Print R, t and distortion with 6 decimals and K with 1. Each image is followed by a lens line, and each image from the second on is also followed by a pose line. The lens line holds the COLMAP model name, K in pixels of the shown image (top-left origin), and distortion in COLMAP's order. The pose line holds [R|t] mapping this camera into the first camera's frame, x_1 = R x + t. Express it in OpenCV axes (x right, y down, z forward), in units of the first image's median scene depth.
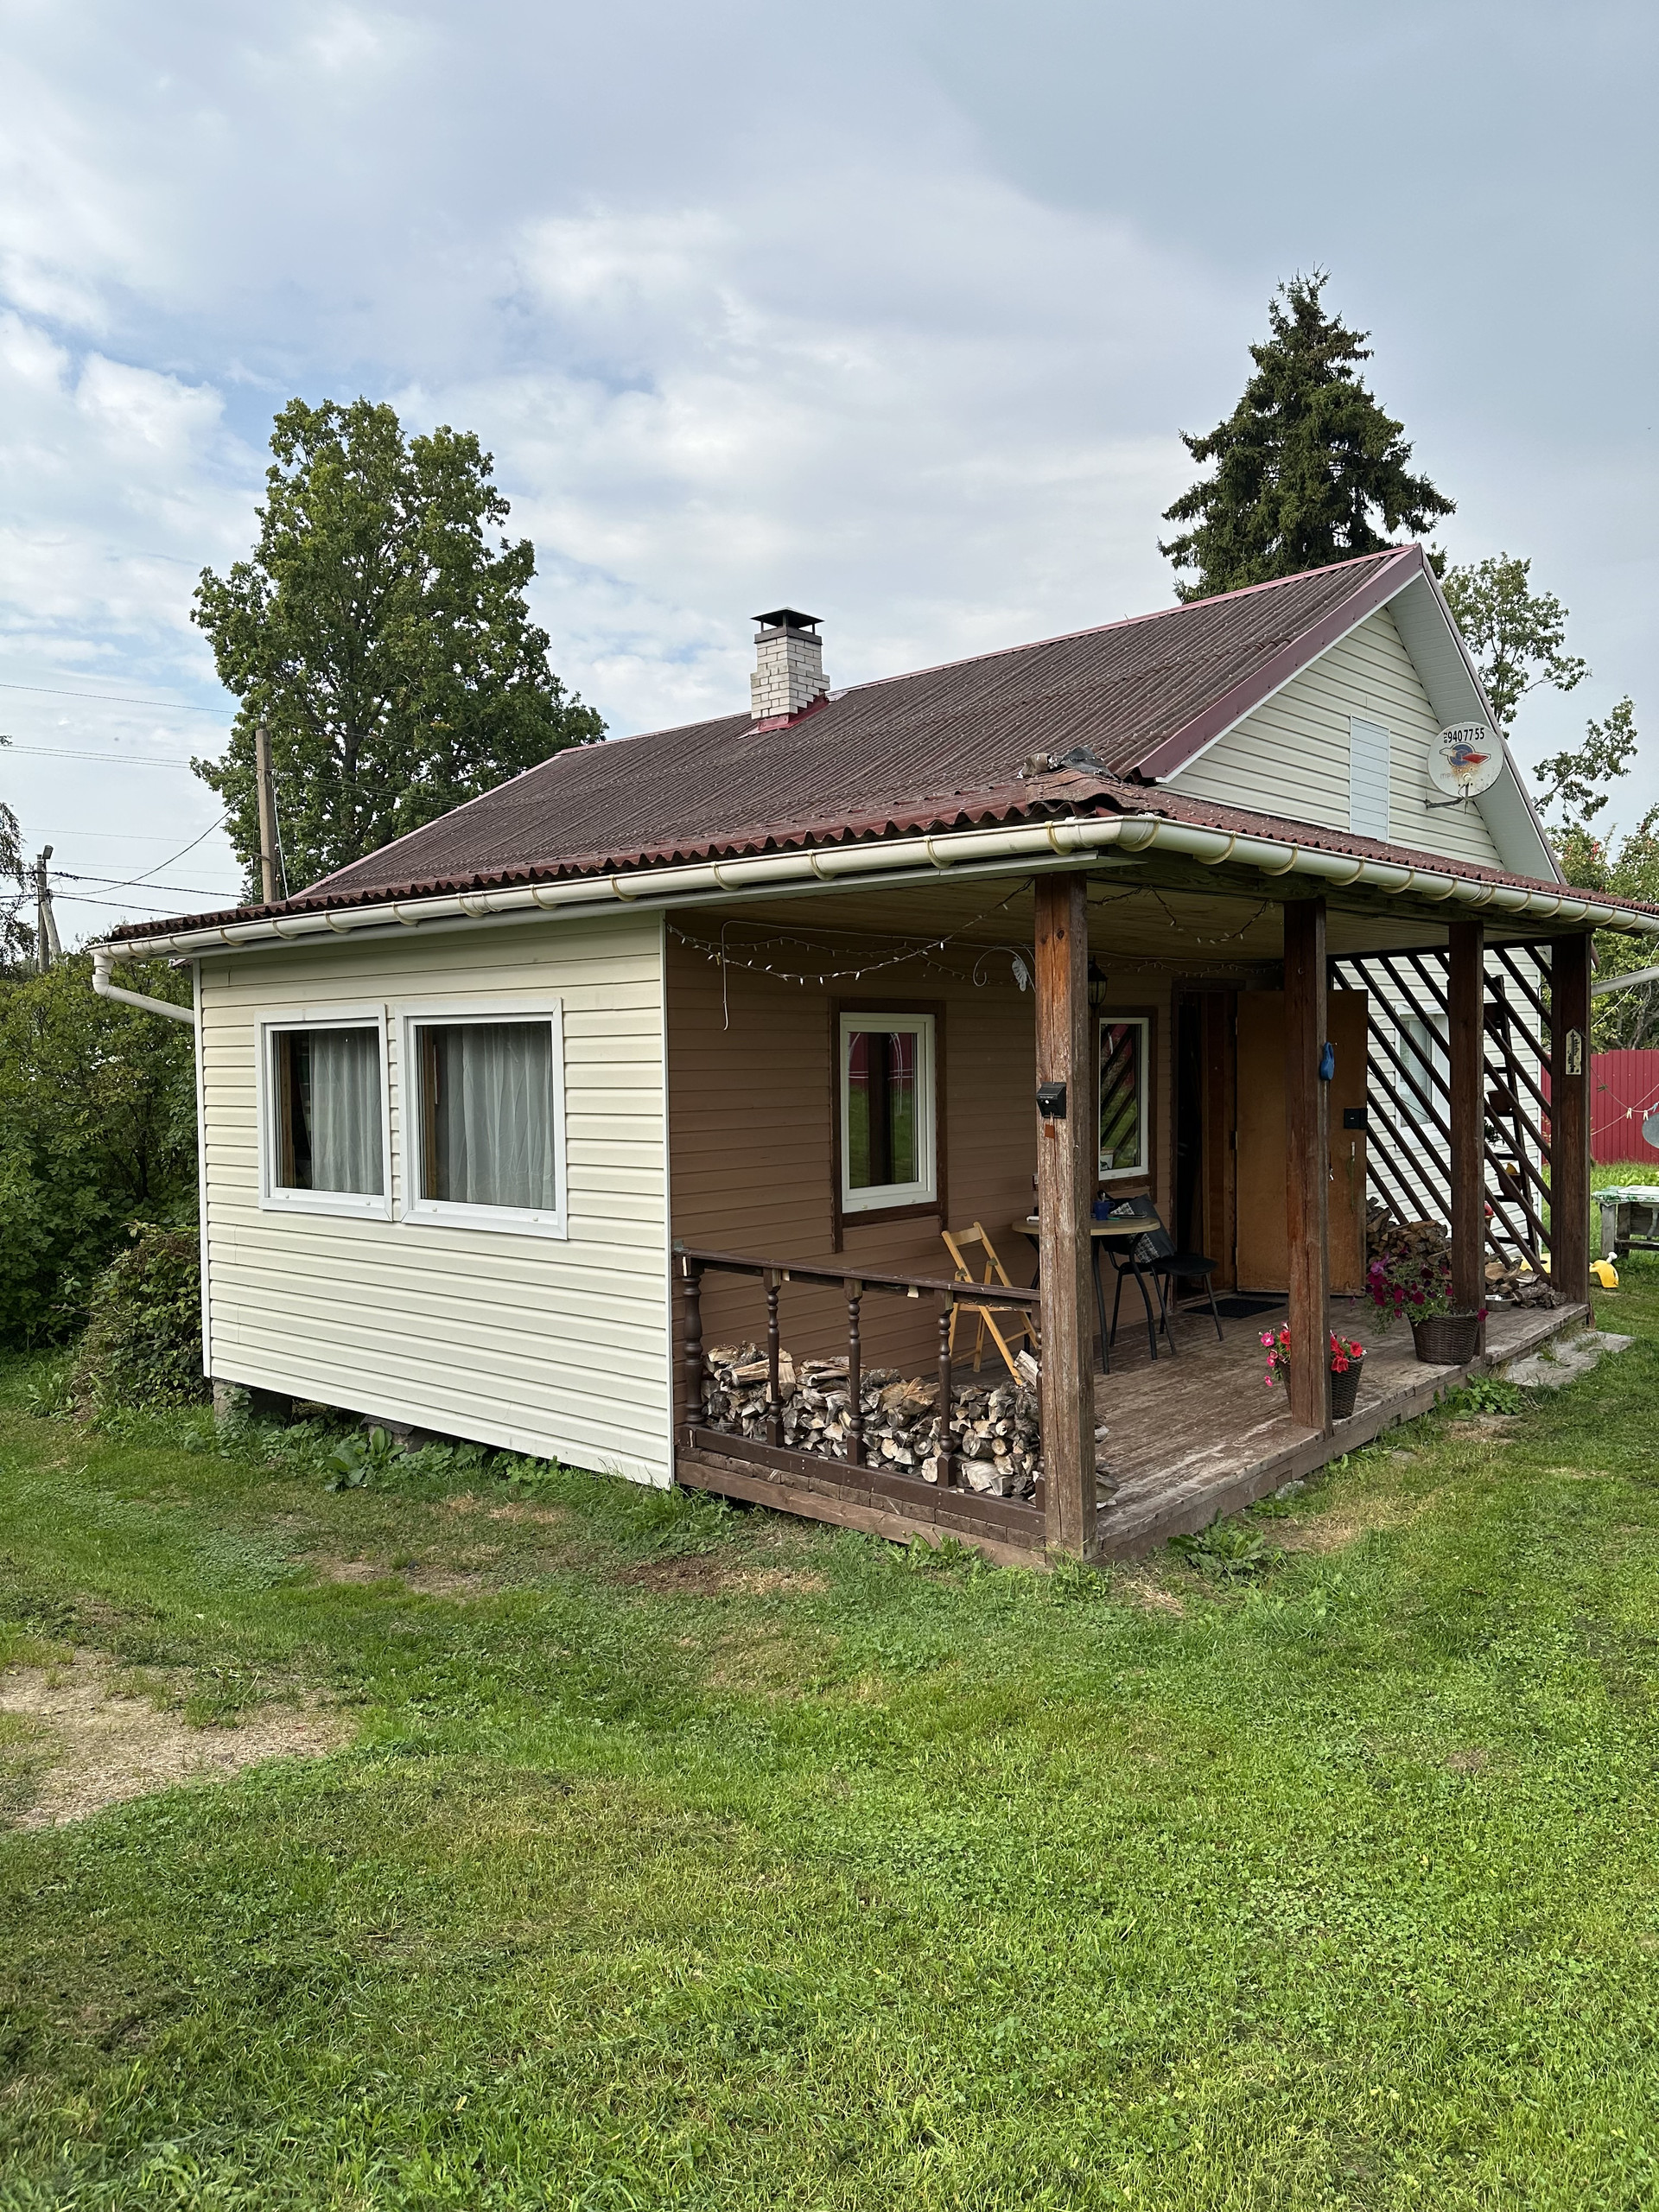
lens RADIAL K [[1648.7, 0, 926.1], [0, 1648.7, 1081.7], [0, 0, 1]] dist [0.176896, -0.354571]
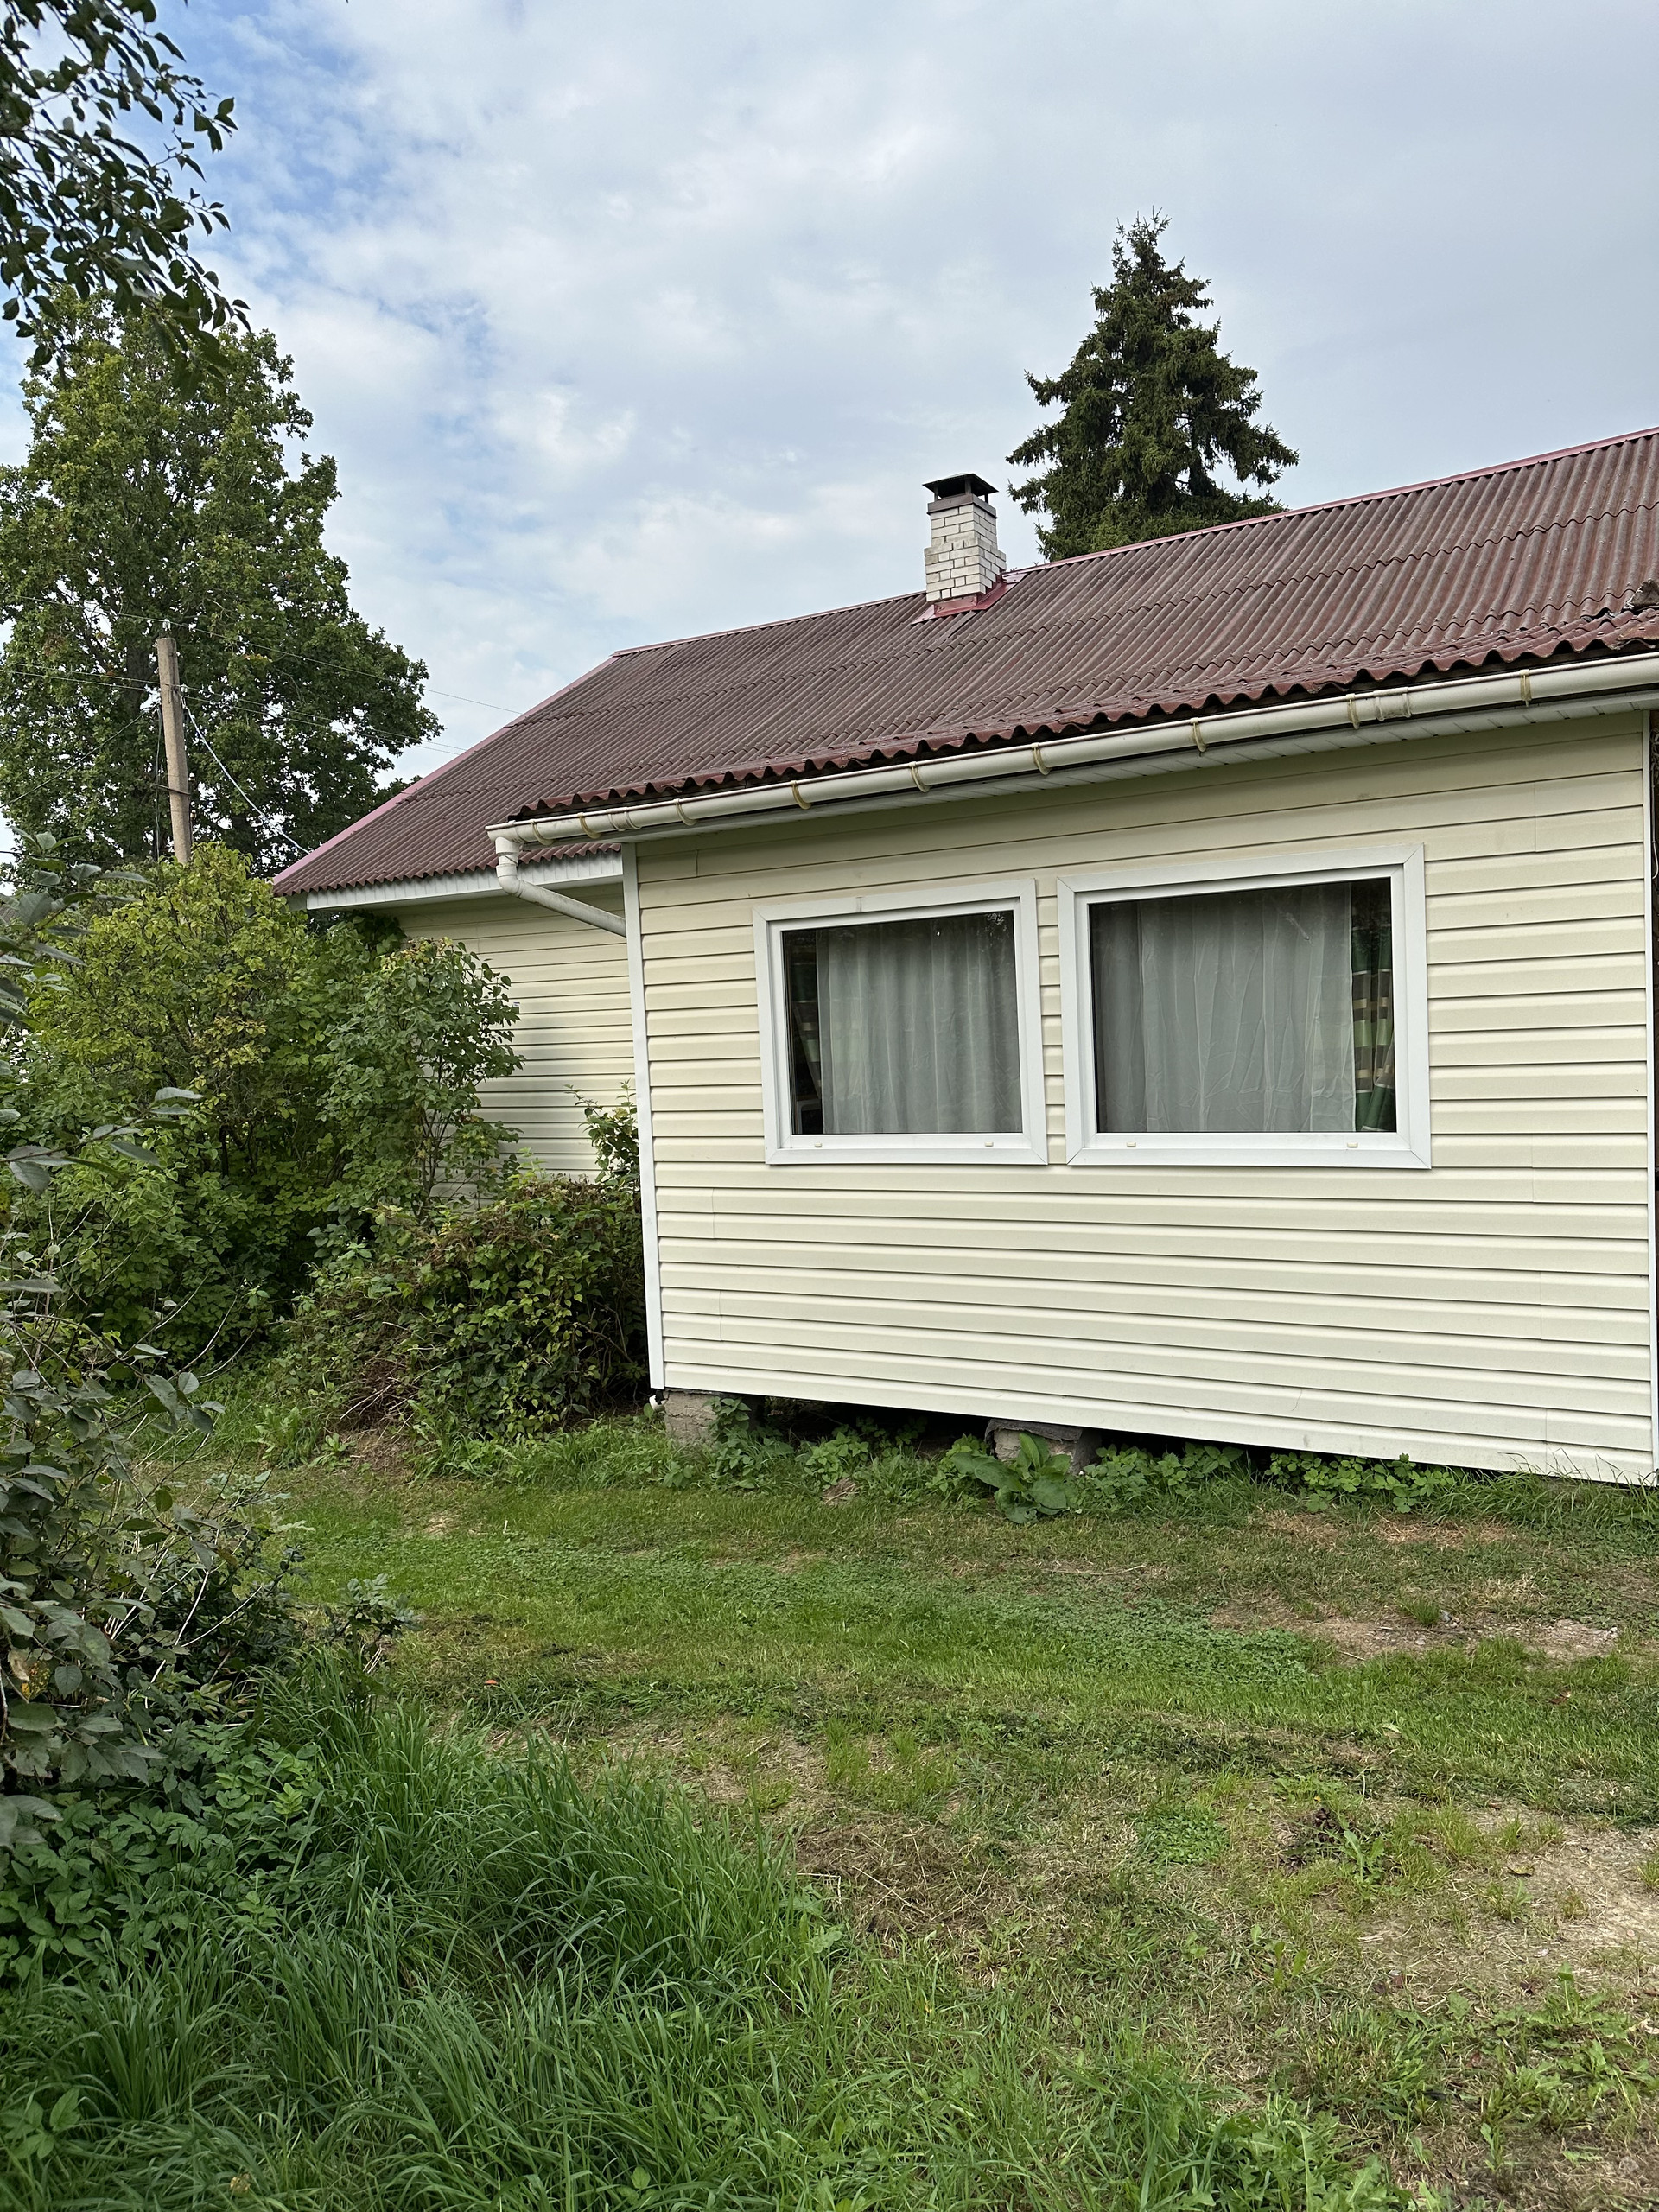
lens RADIAL K [[1555.4, 0, 807.3], [0, 1555.4, 1107.7], [0, 0, 1]] dist [0.126079, -0.179976]
pose [[0.975446, -0.045717, 0.215440, -0.201756], [0.040052, 0.998729, 0.030589, 0.010930], [-0.216565, -0.021209, 0.976038, 0.115200]]
